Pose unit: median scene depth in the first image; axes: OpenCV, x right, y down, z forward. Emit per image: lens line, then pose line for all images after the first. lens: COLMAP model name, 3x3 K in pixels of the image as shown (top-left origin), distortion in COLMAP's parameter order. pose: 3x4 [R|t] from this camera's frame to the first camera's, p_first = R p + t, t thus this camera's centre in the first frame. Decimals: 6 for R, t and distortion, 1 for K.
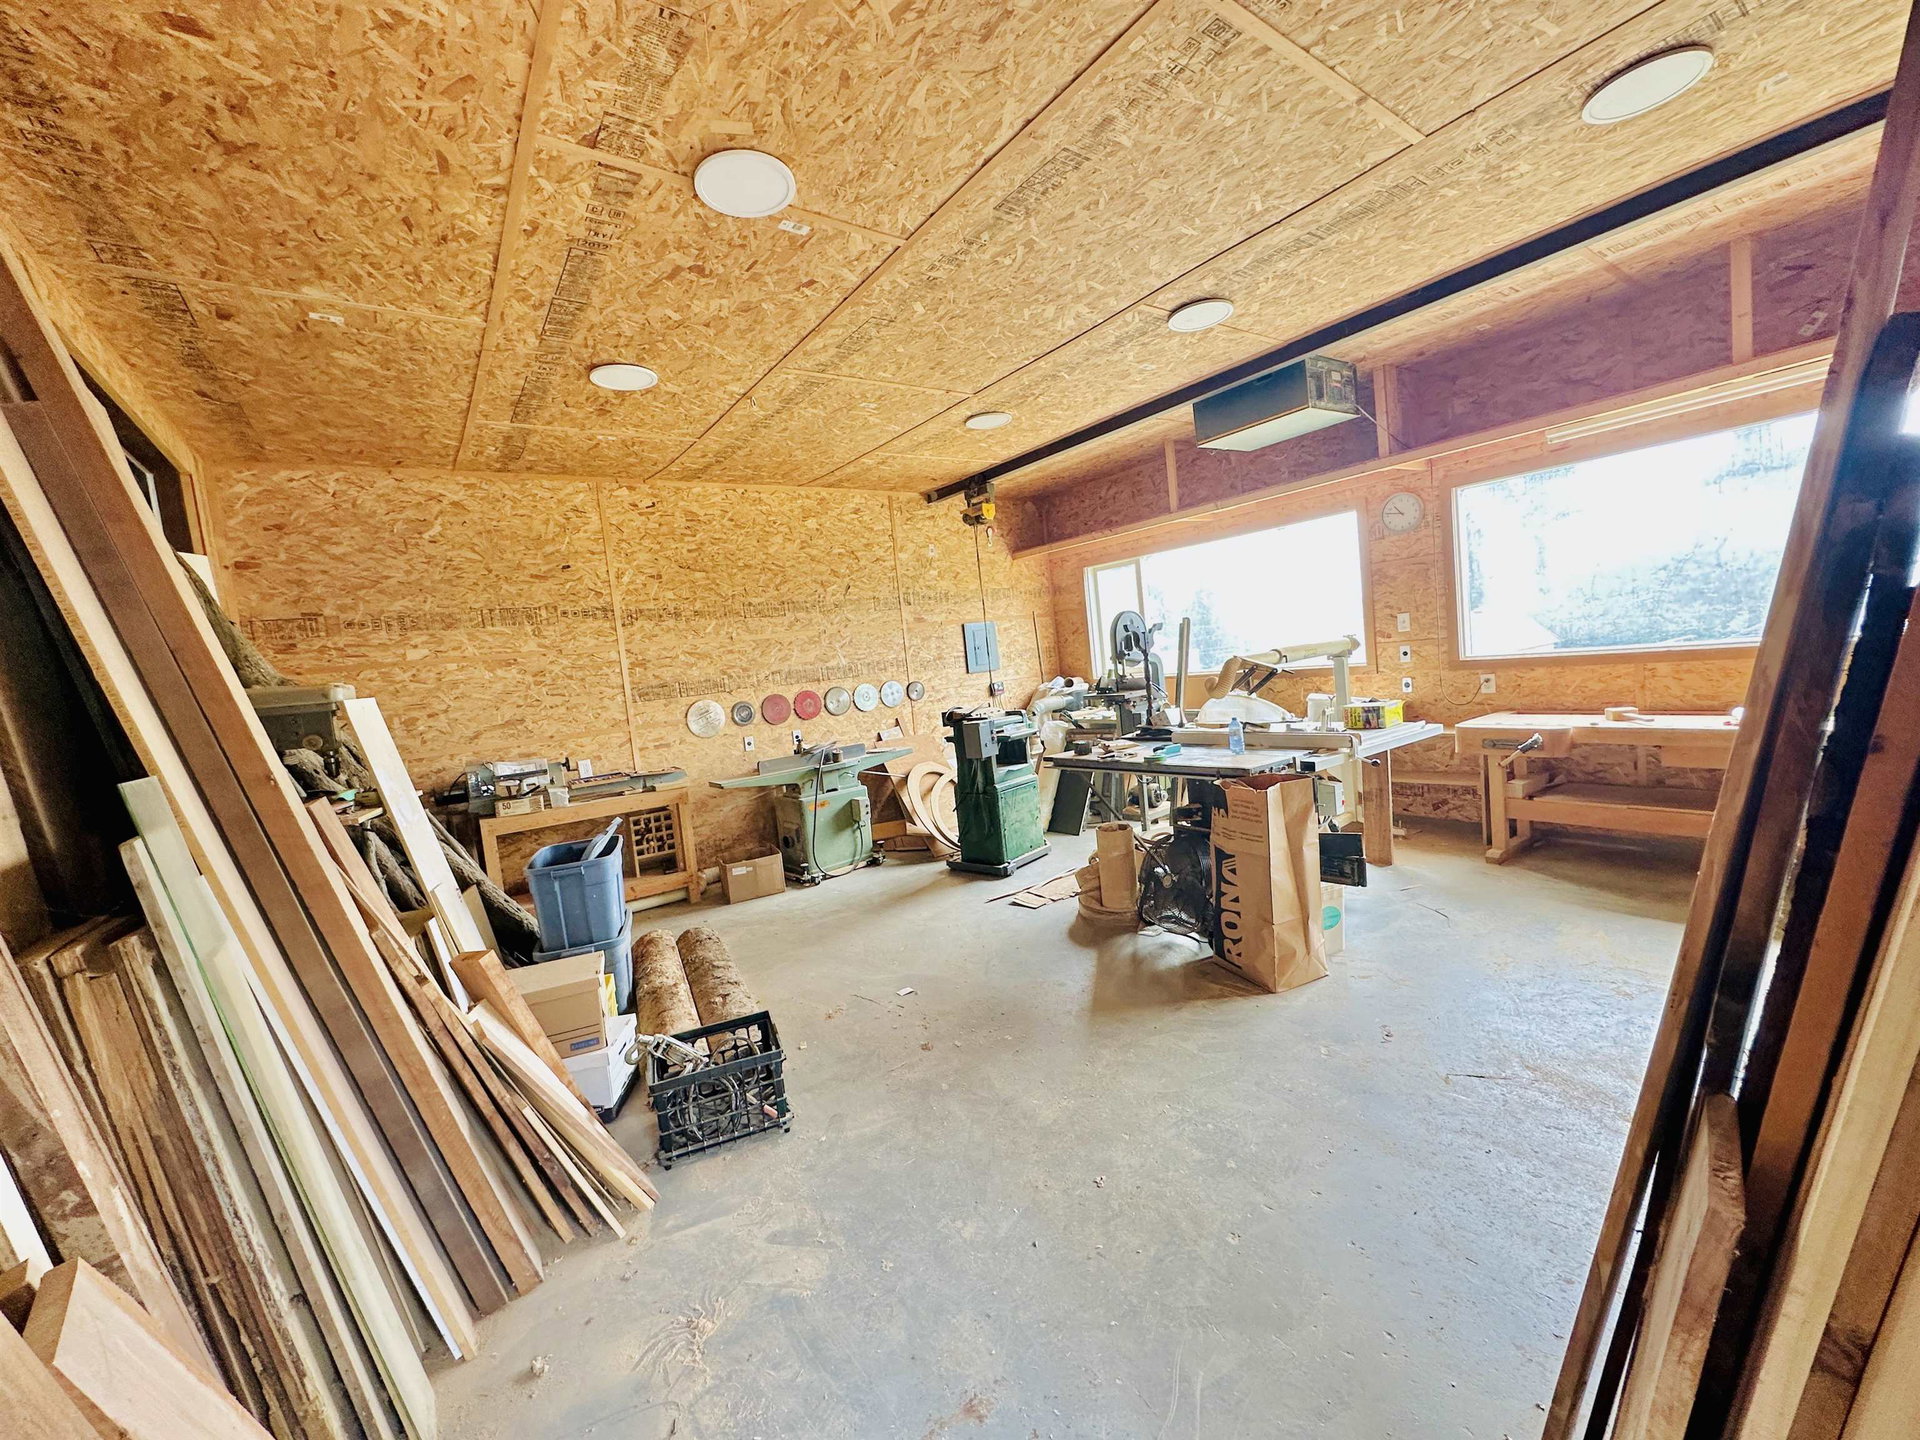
lens RADIAL K [[764.5, 0, 958.9], [0, 764.5, 712.0], [0, 0, 1]] dist [-0.005823, 0.001424]
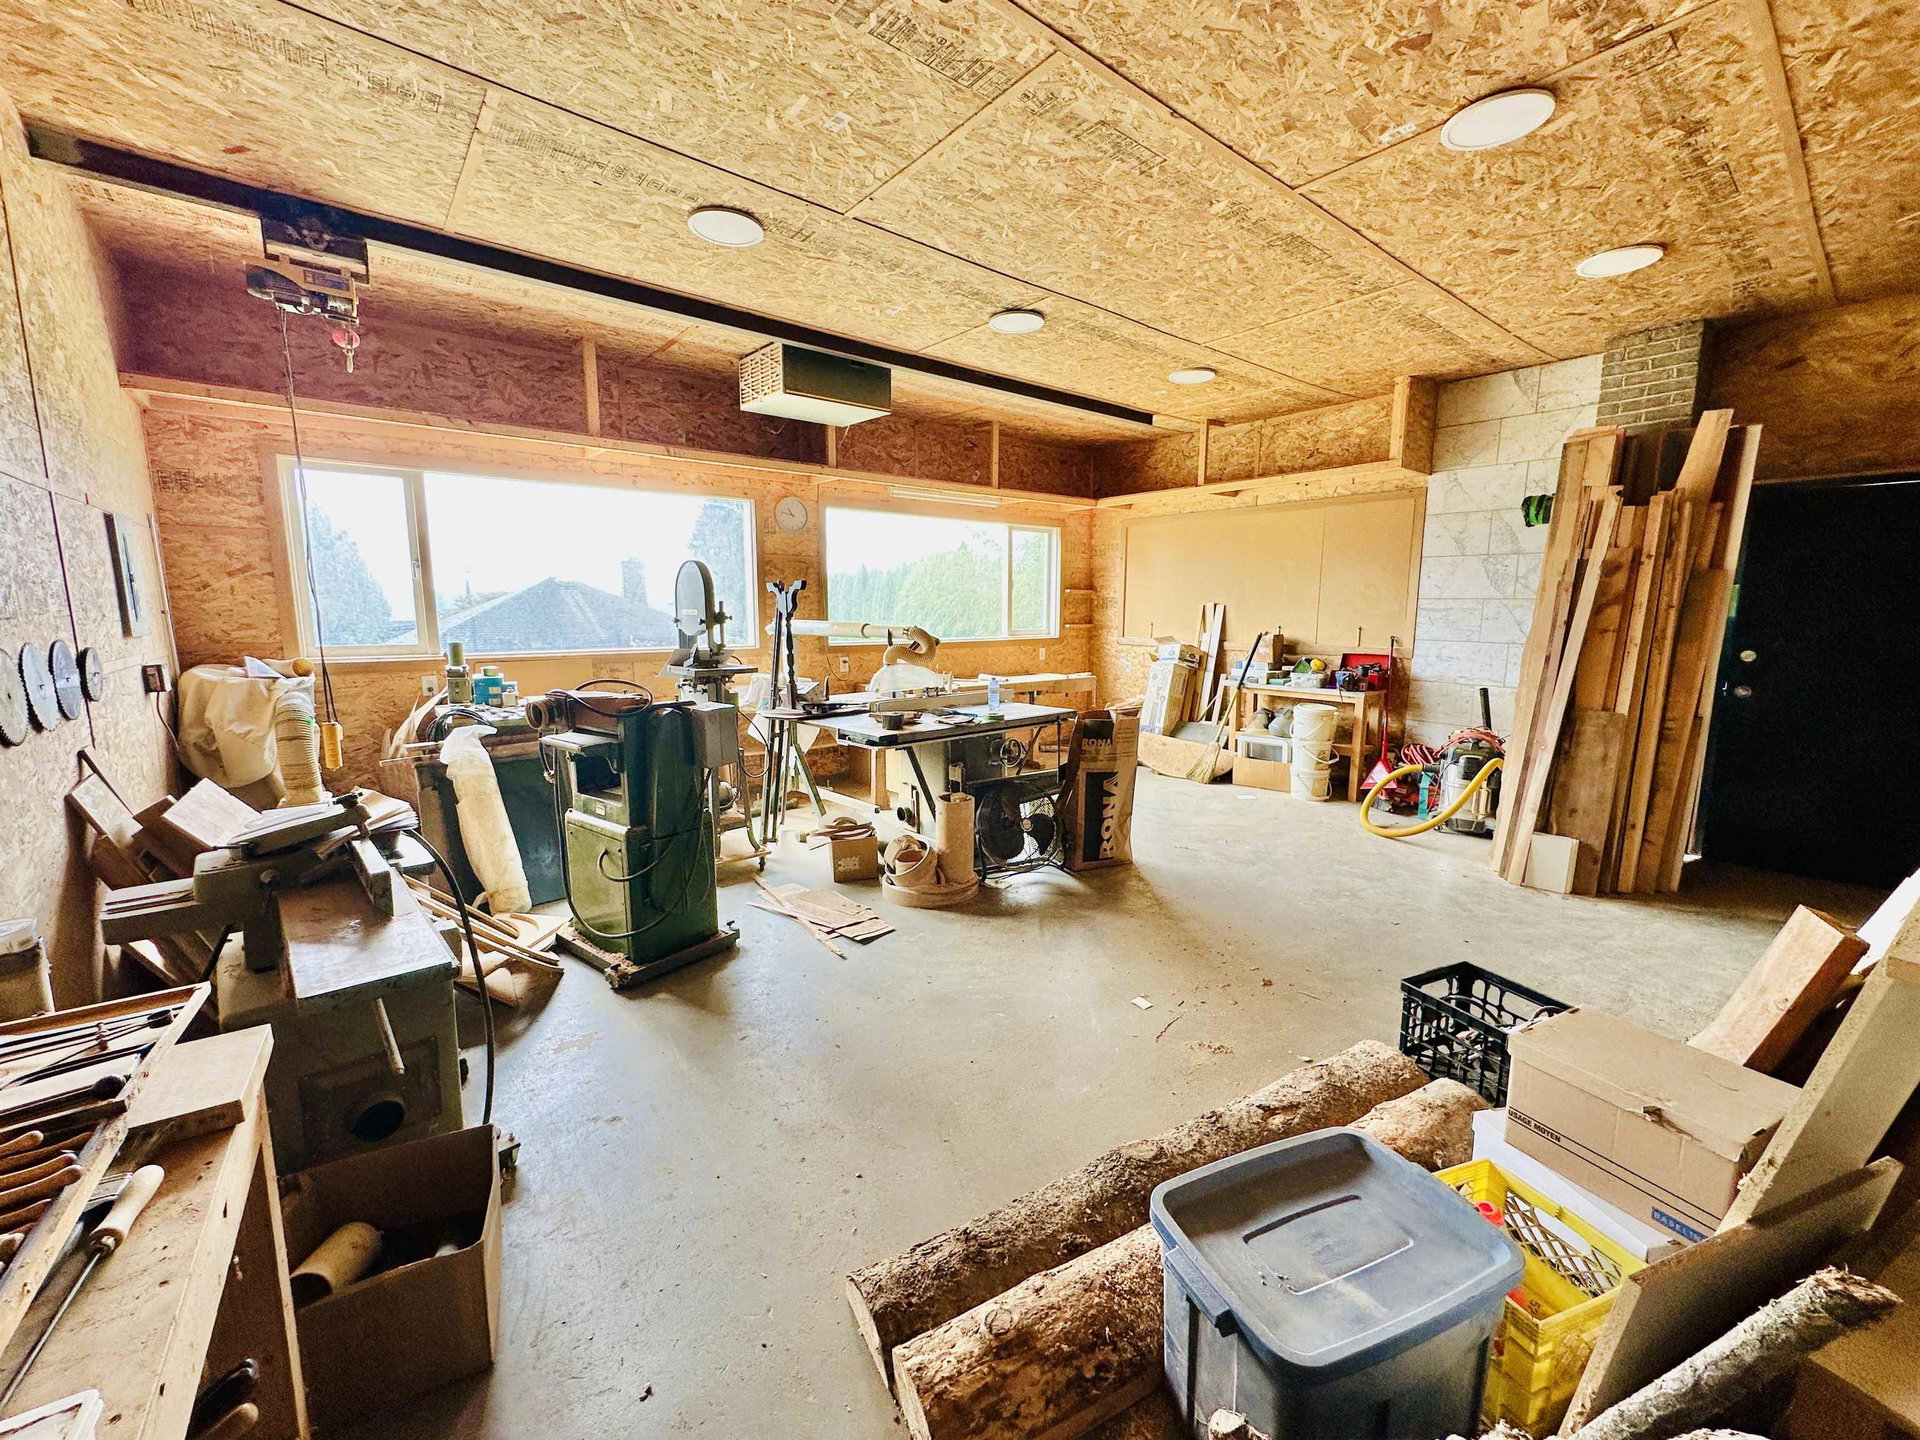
lens RADIAL K [[764.5, 0, 961.7], [0, 764.5, 729.2], [0, 0, 1]] dist [-0.005823, 0.001424]
pose [[-0.050980, -0.057398, 0.997049, -0.757824], [0.070975, 0.995615, 0.060945, 0.008512], [-0.996174, 0.073873, -0.046682, 1.053666]]
